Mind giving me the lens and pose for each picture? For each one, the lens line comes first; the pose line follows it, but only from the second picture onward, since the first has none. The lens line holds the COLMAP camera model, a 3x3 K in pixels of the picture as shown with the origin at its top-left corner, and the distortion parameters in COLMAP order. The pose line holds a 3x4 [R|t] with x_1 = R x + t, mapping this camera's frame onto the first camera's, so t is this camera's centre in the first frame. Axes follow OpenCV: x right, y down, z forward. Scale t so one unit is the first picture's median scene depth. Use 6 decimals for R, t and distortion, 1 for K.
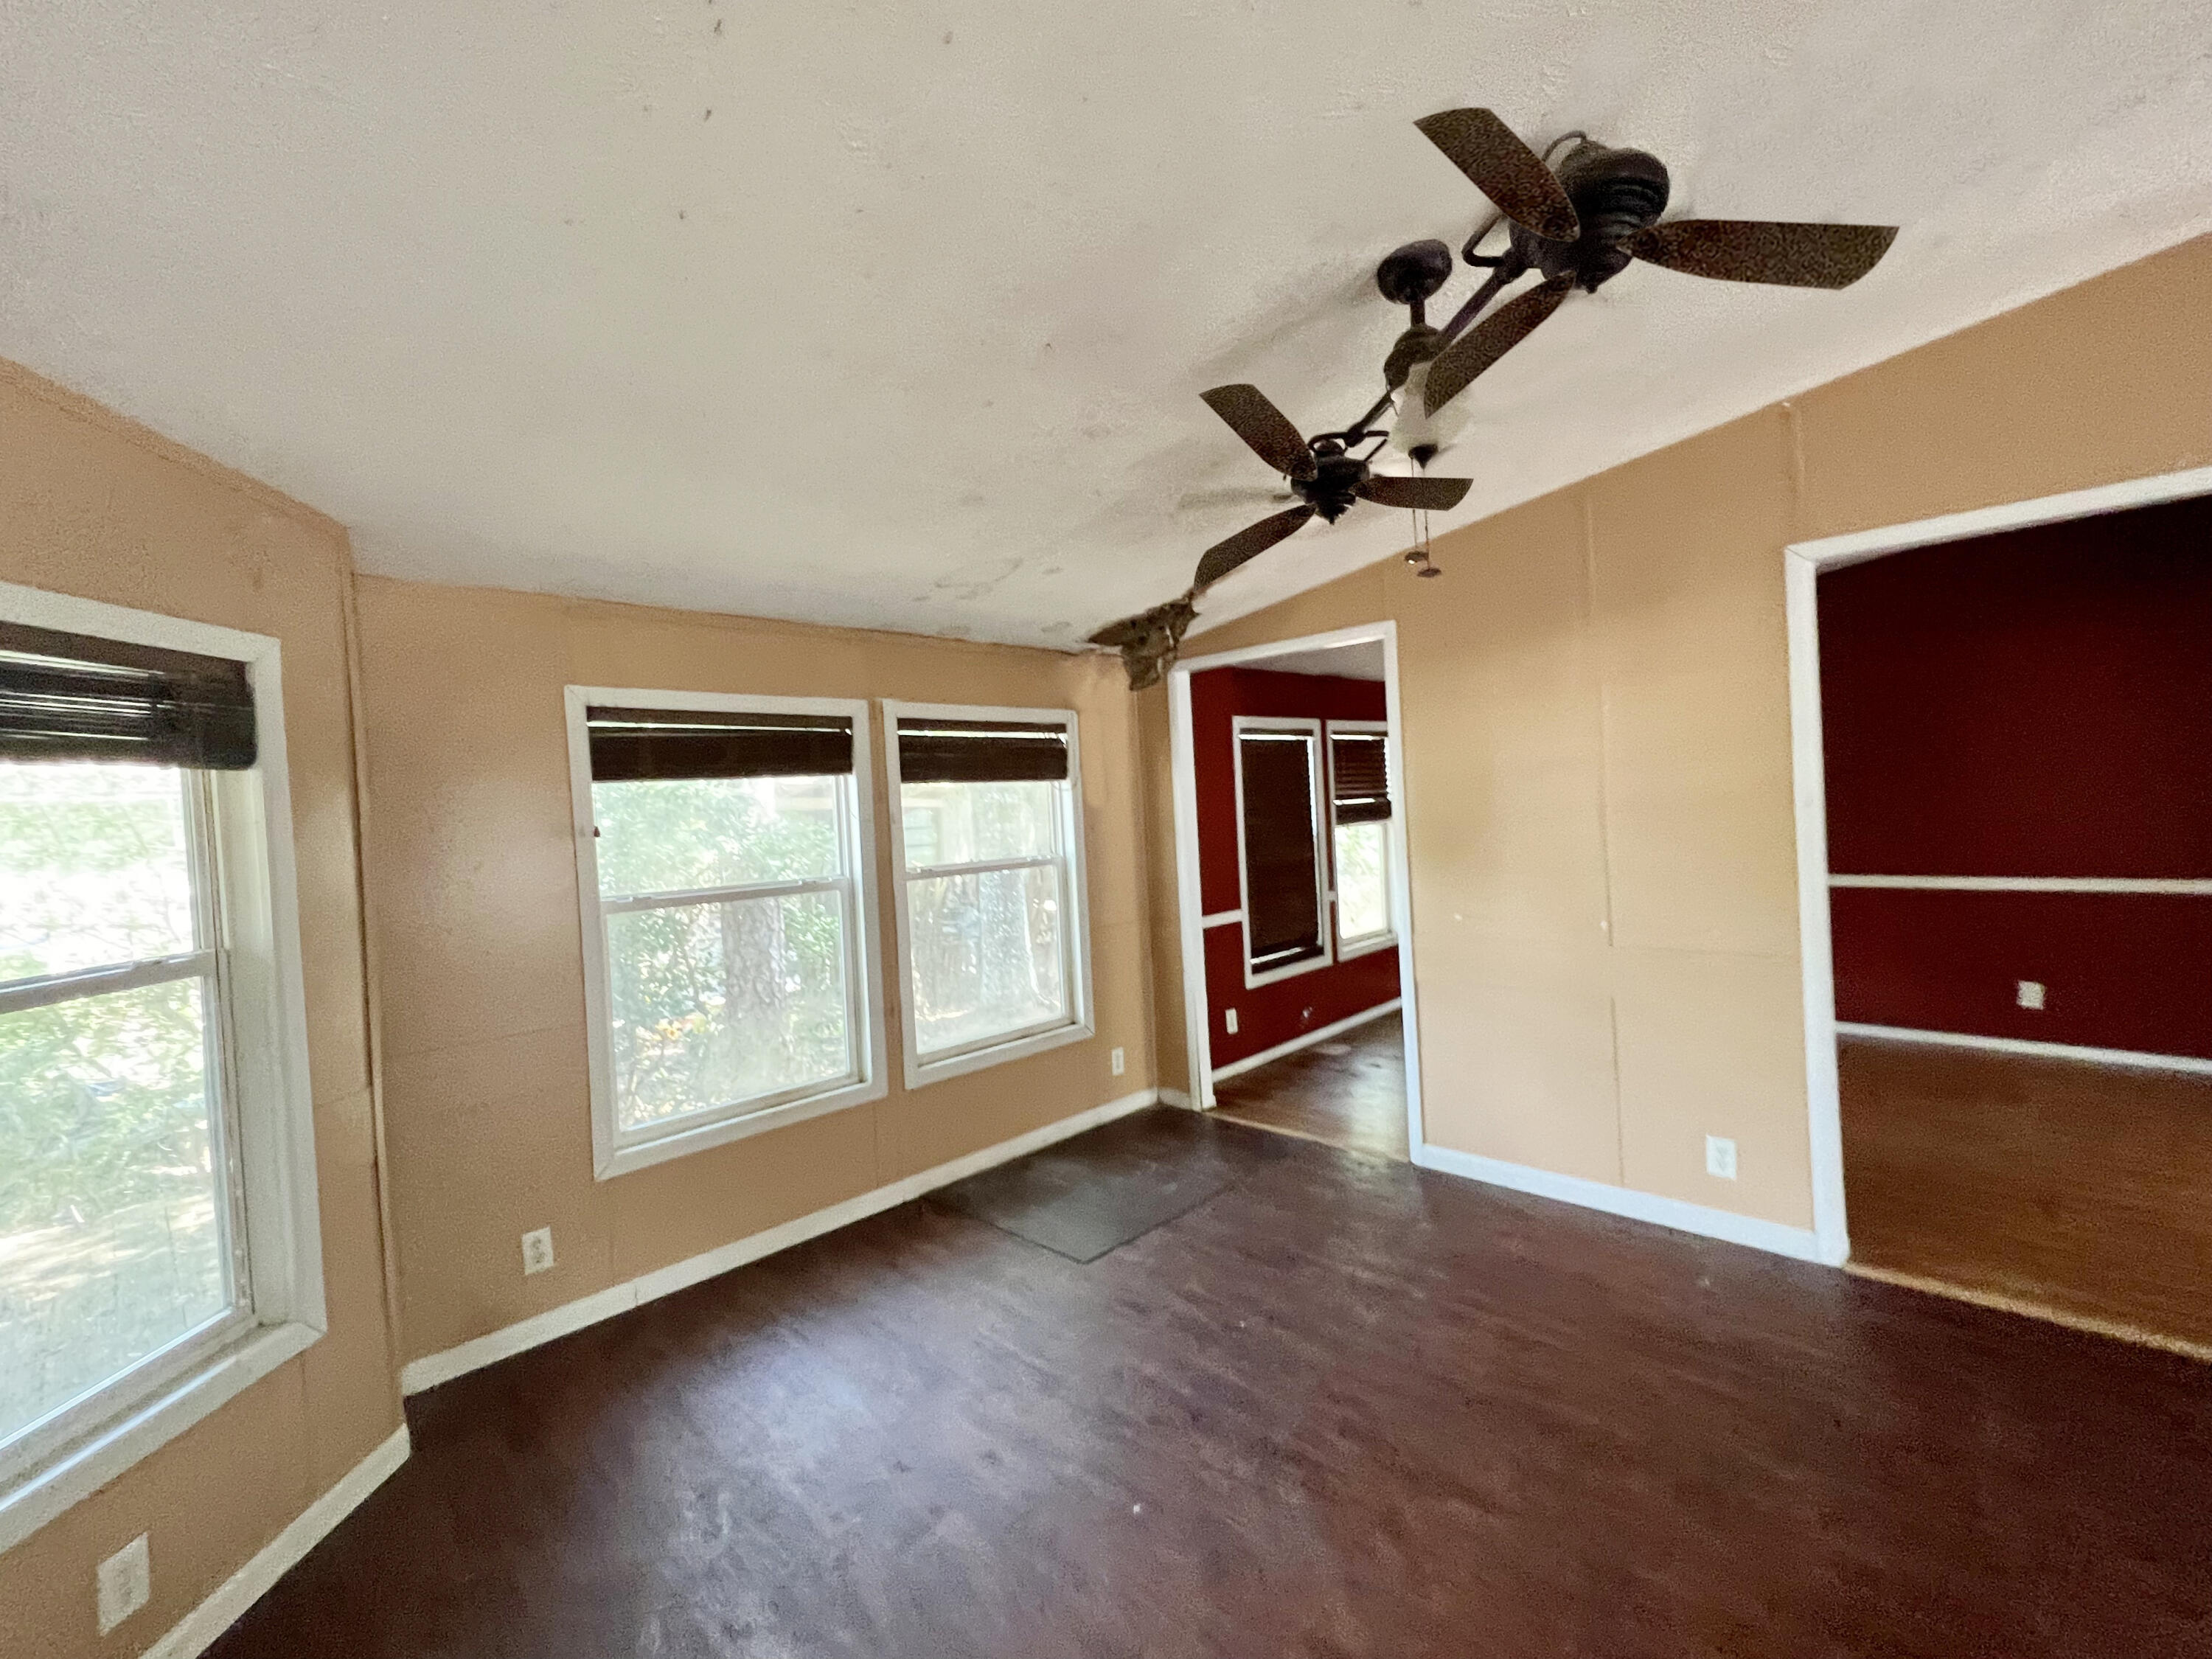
lens RADIAL K [[959.7, 0, 1112.6], [0, 959.7, 833.8], [0, 0, 1]] dist [-0.004746, 0.000858]
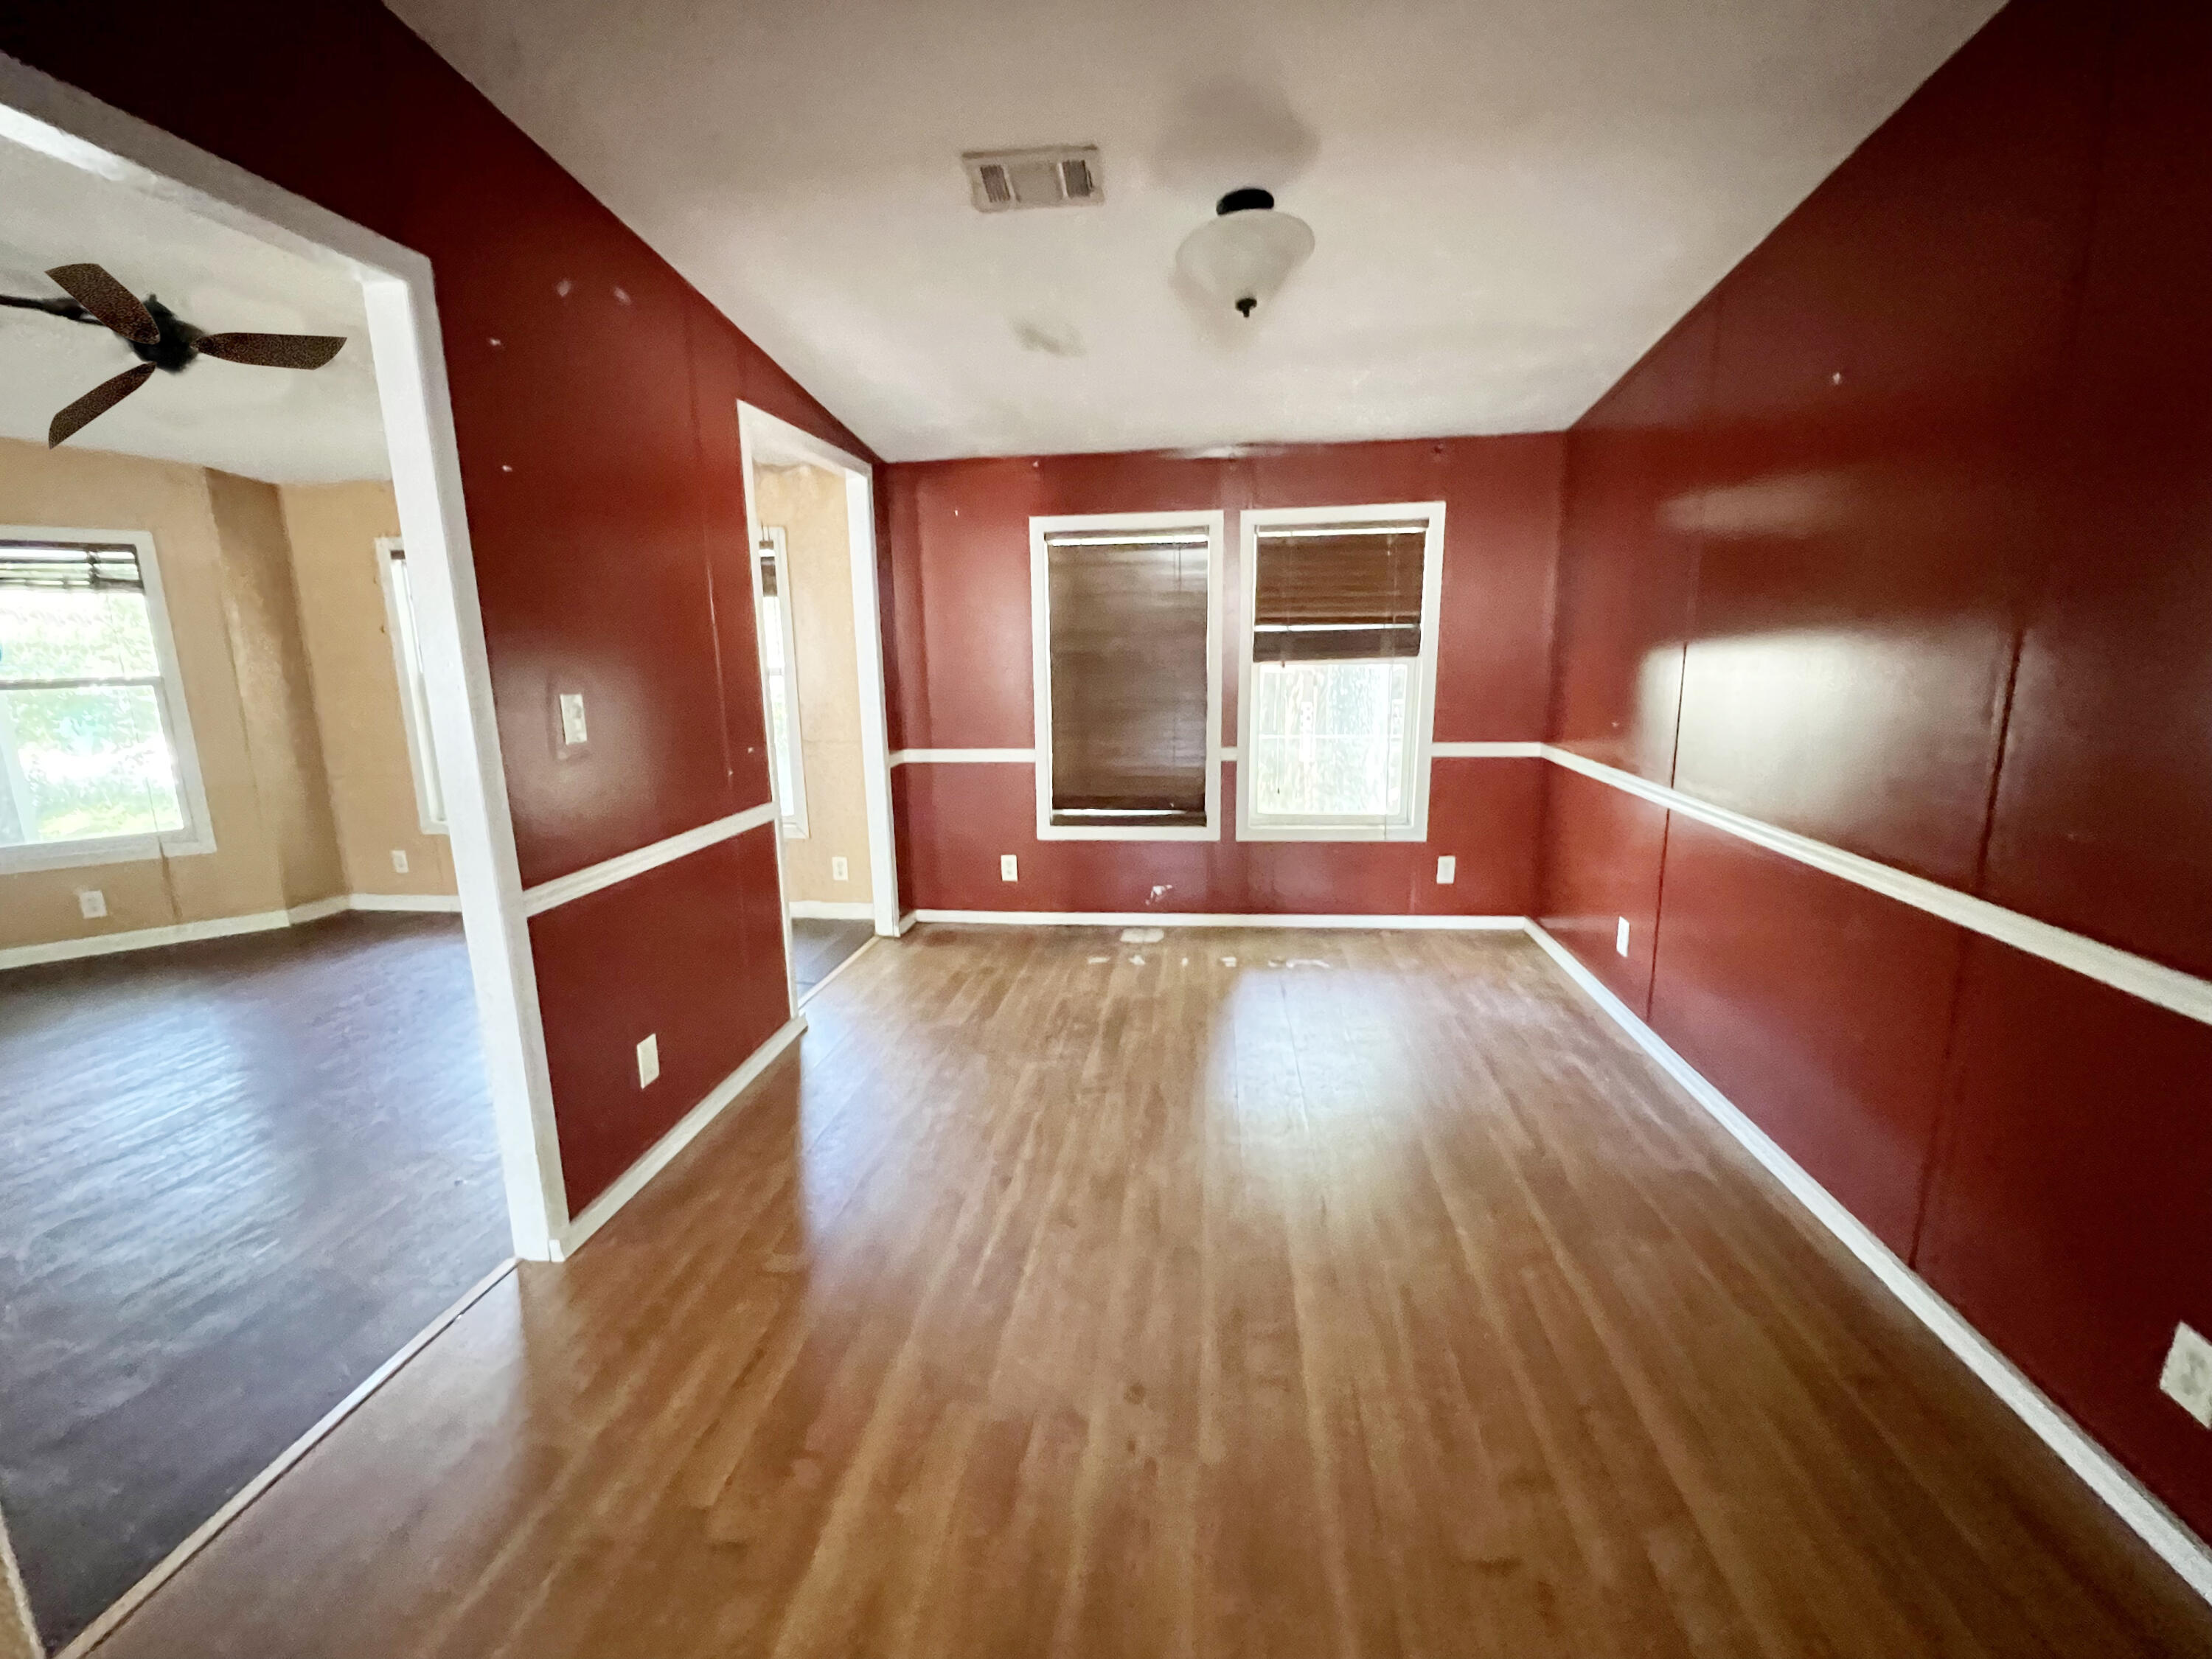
lens RADIAL K [[959.7, 0, 1117.3], [0, 959.7, 840.4], [0, 0, 1]] dist [-0.004746, 0.000858]
pose [[0.629032, 0.204049, -0.750122, 0.762532], [-0.043966, 0.972730, 0.227734, -0.037865], [0.776135, -0.110272, 0.620849, 0.456735]]
